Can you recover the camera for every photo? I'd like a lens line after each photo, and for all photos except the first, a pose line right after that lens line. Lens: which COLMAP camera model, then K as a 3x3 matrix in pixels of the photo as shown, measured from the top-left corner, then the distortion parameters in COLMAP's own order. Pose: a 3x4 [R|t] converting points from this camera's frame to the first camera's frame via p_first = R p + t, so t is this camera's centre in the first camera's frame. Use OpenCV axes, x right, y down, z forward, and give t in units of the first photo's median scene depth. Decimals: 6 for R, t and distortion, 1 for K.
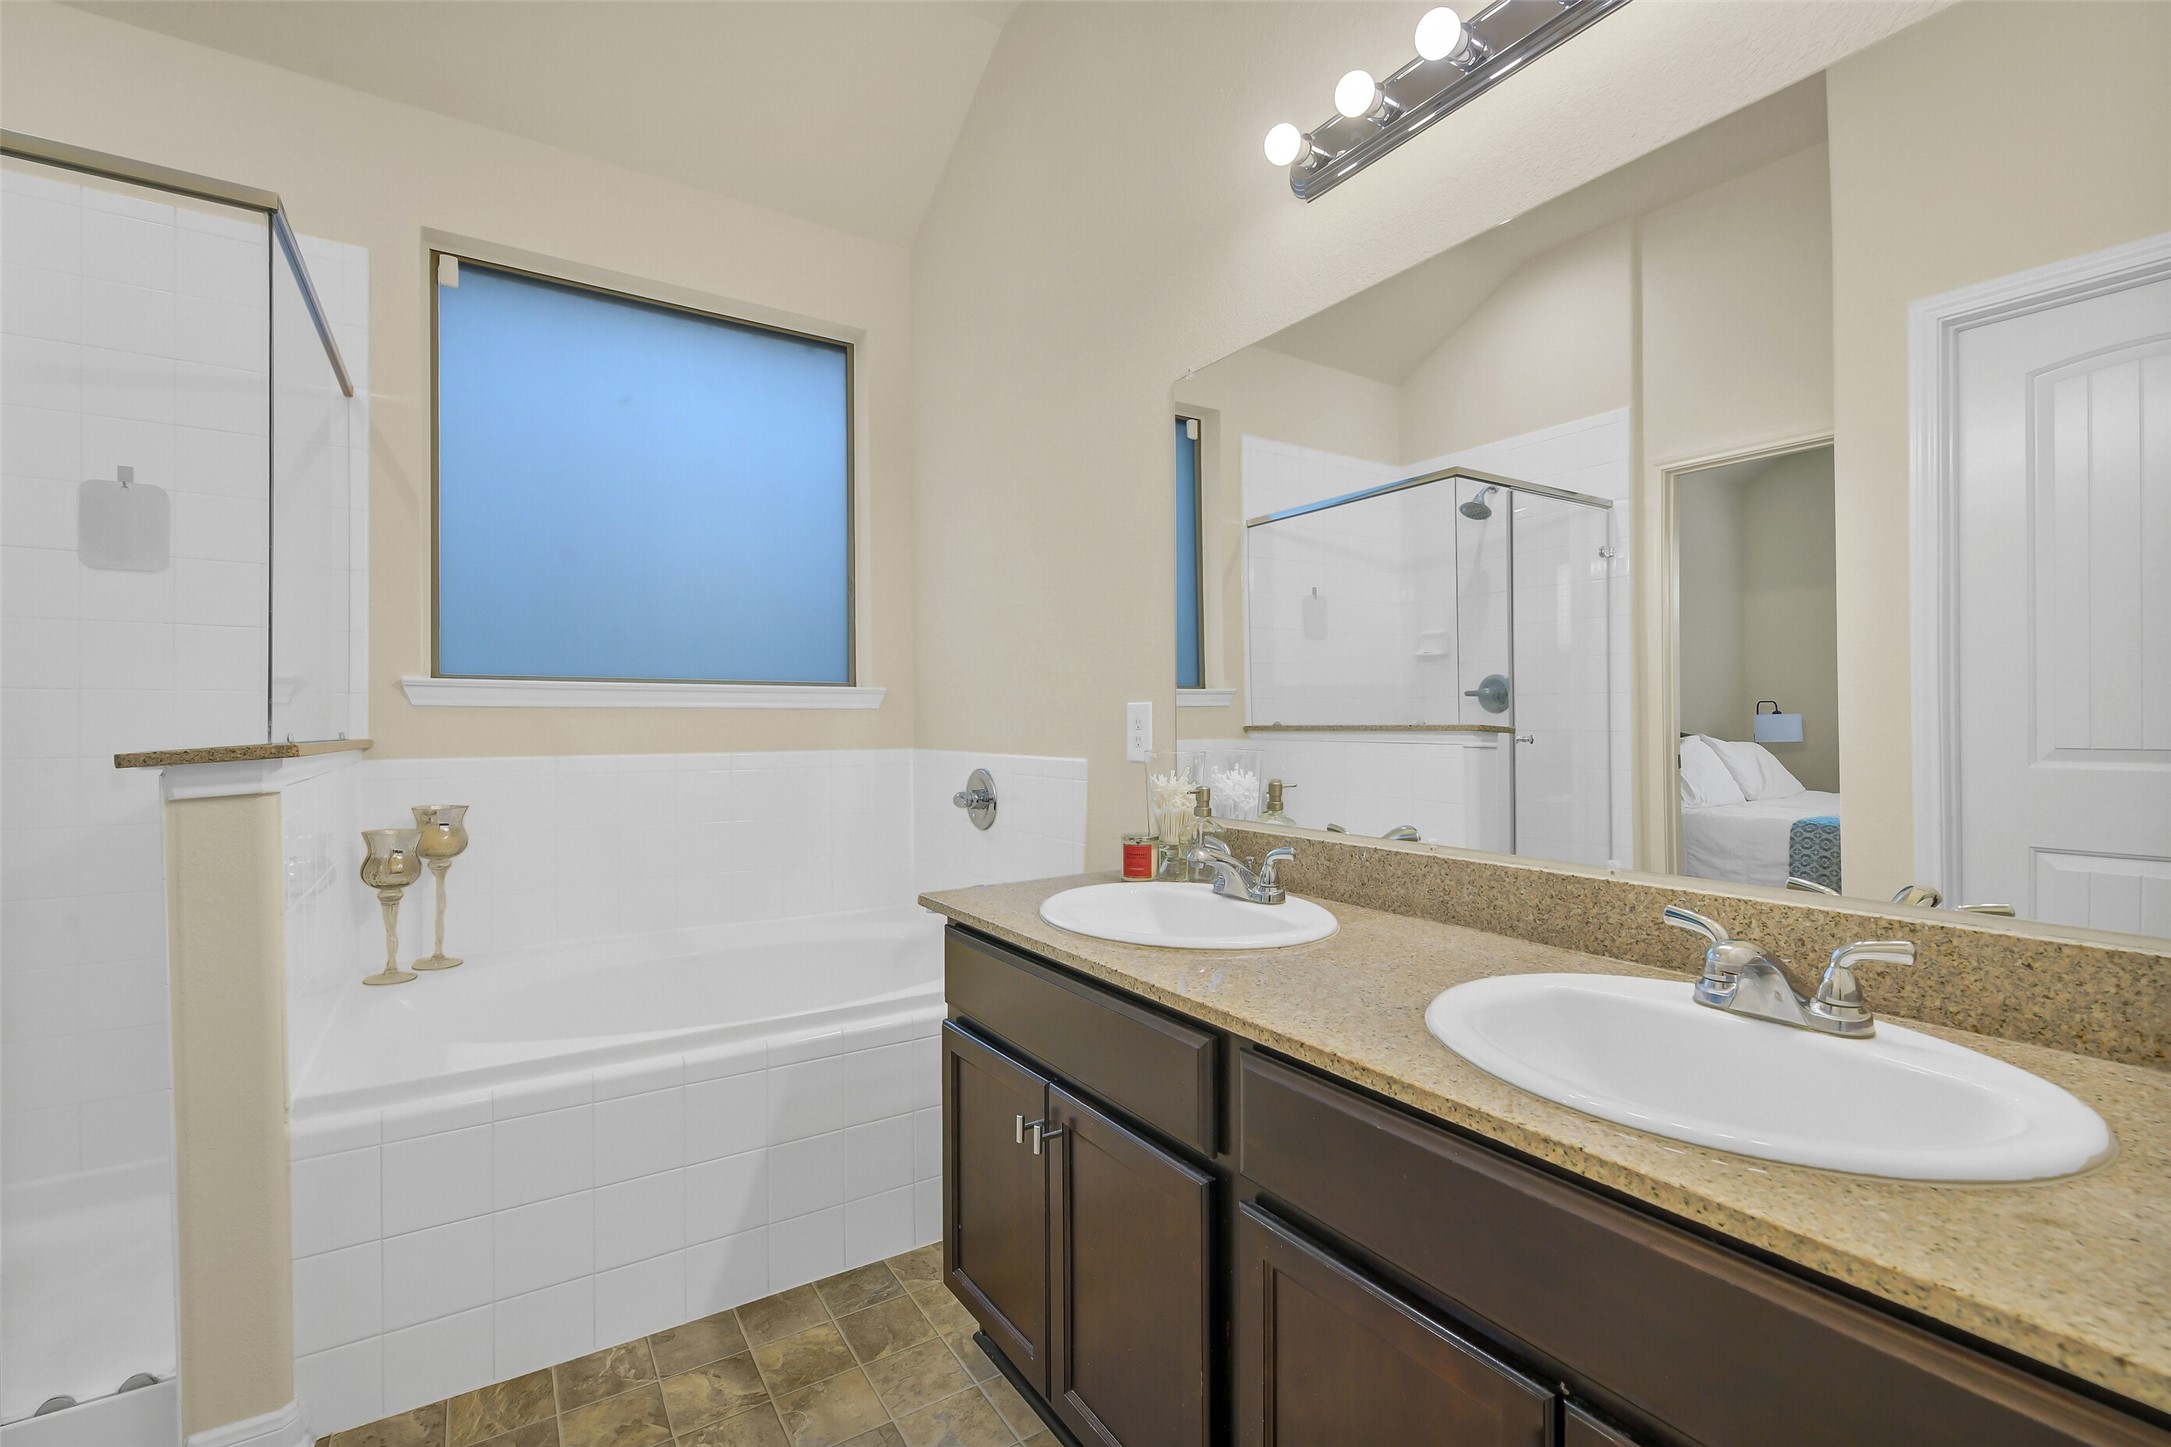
lens RADIAL K [[940.9, 0, 1085.5], [0, 940.9, 723.5], [0, 0, 1]] dist [-0.001317, 0.000054]
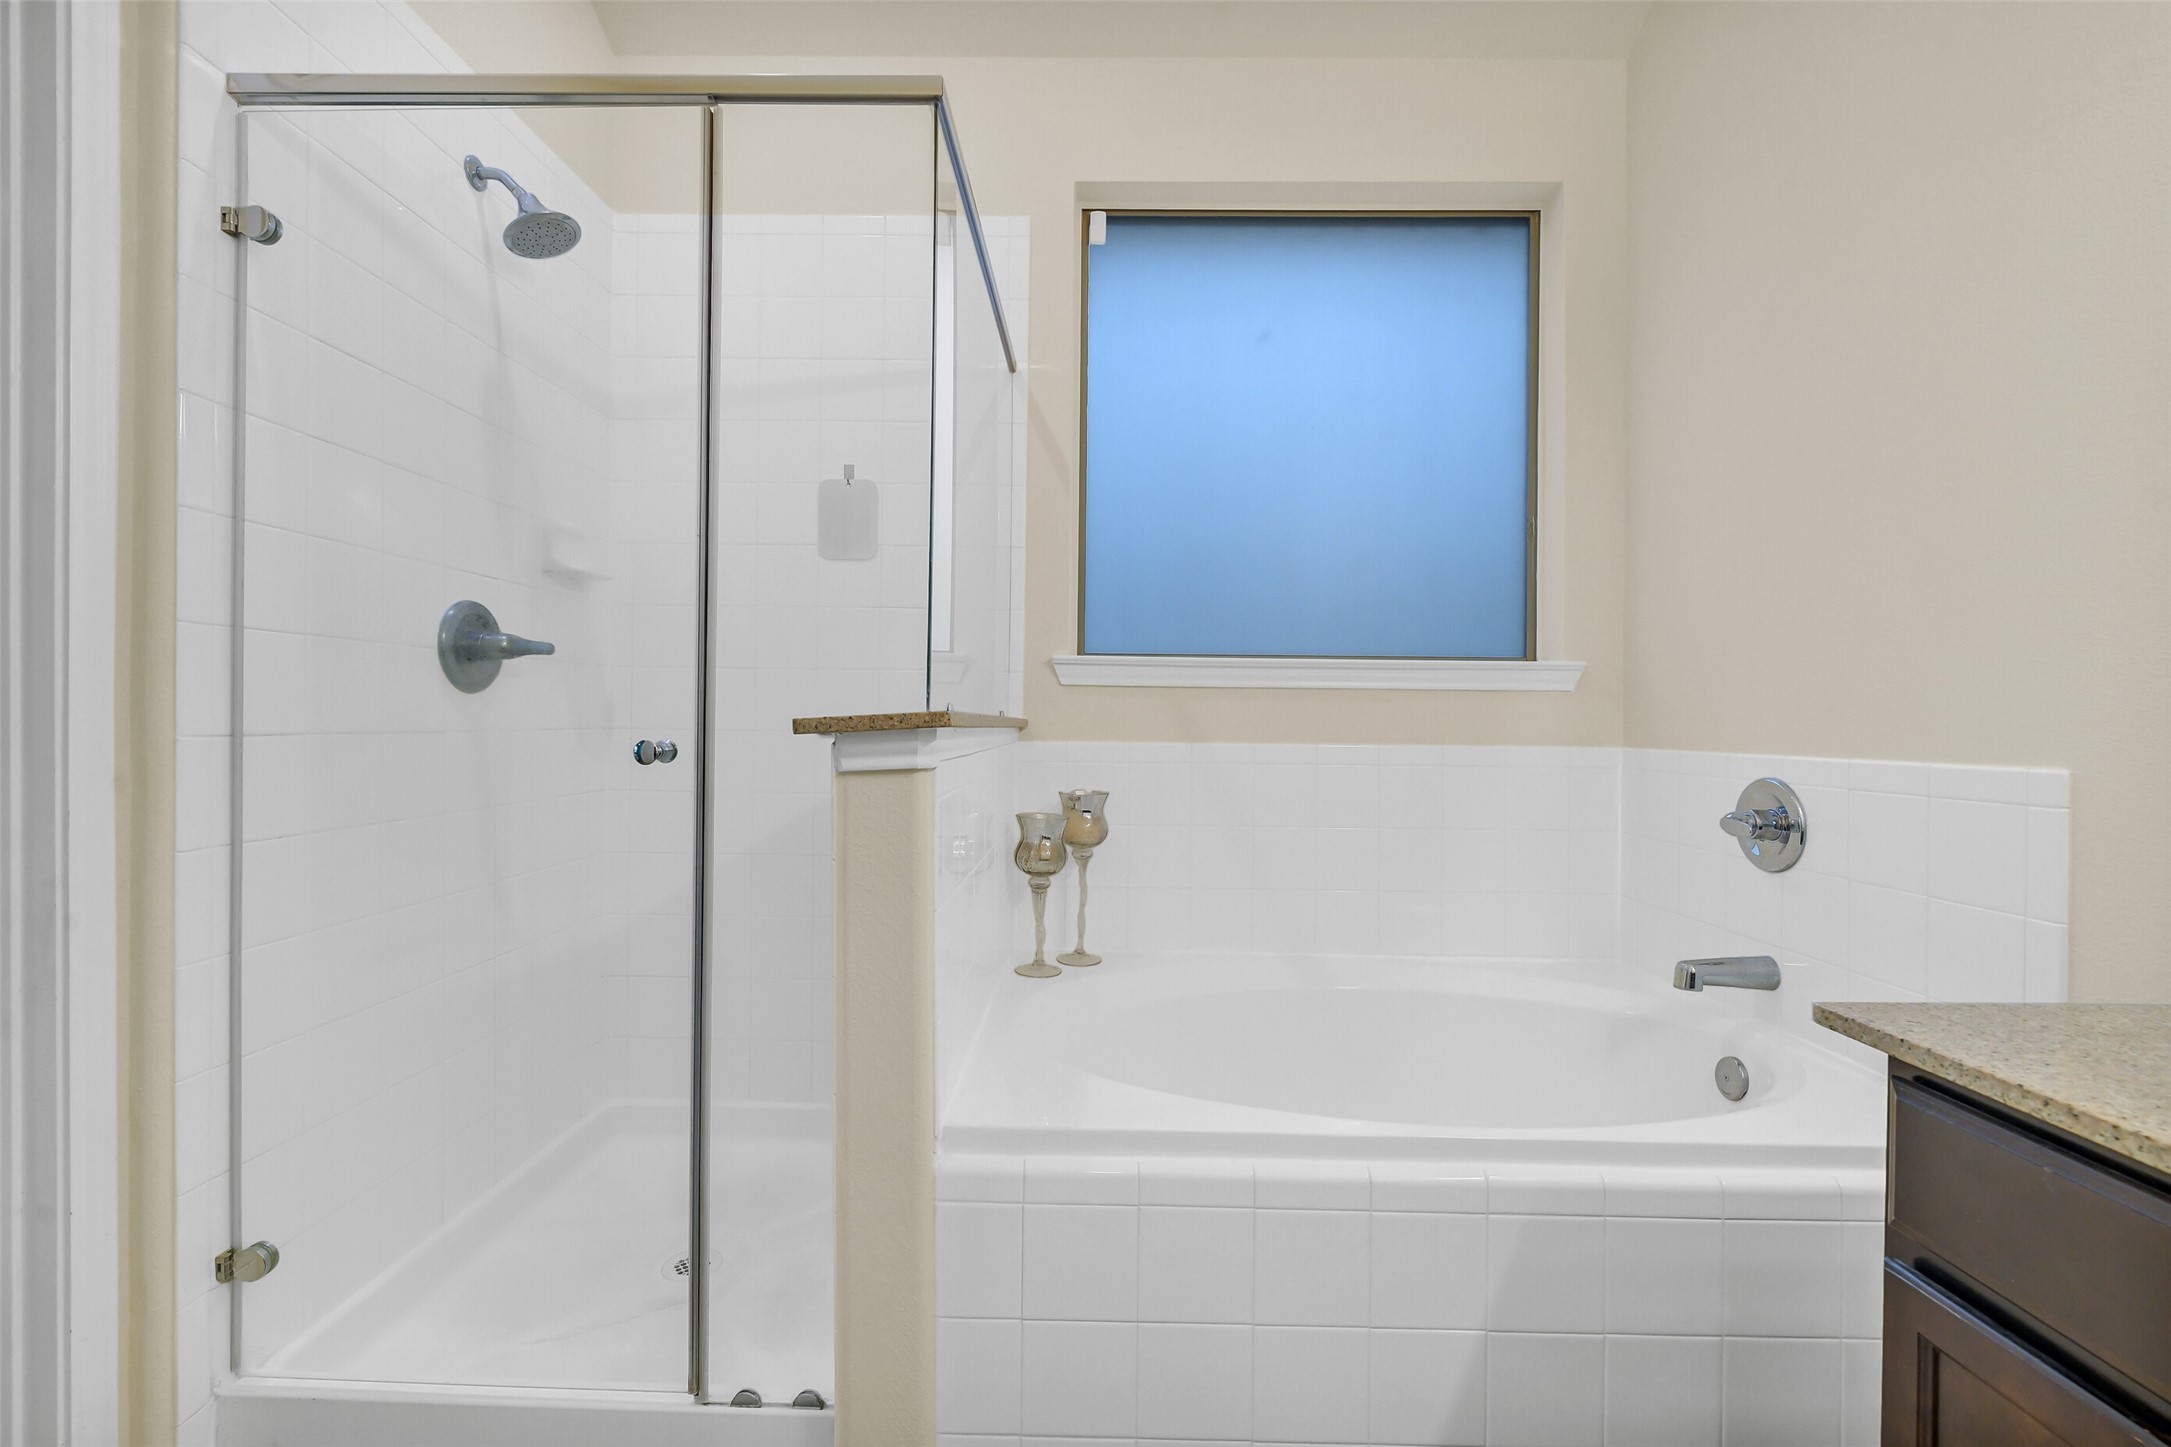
lens RADIAL K [[945.1, 0, 1083.7], [0, 945.1, 719.1], [0, 0, 1]] dist [-0.000908, -0.000493]
pose [[0.826745, 0.010099, -0.562486, -0.163656], [-0.013056, 0.999914, -0.001236, 0.017517], [0.562425, 0.008365, 0.826806, 0.229744]]
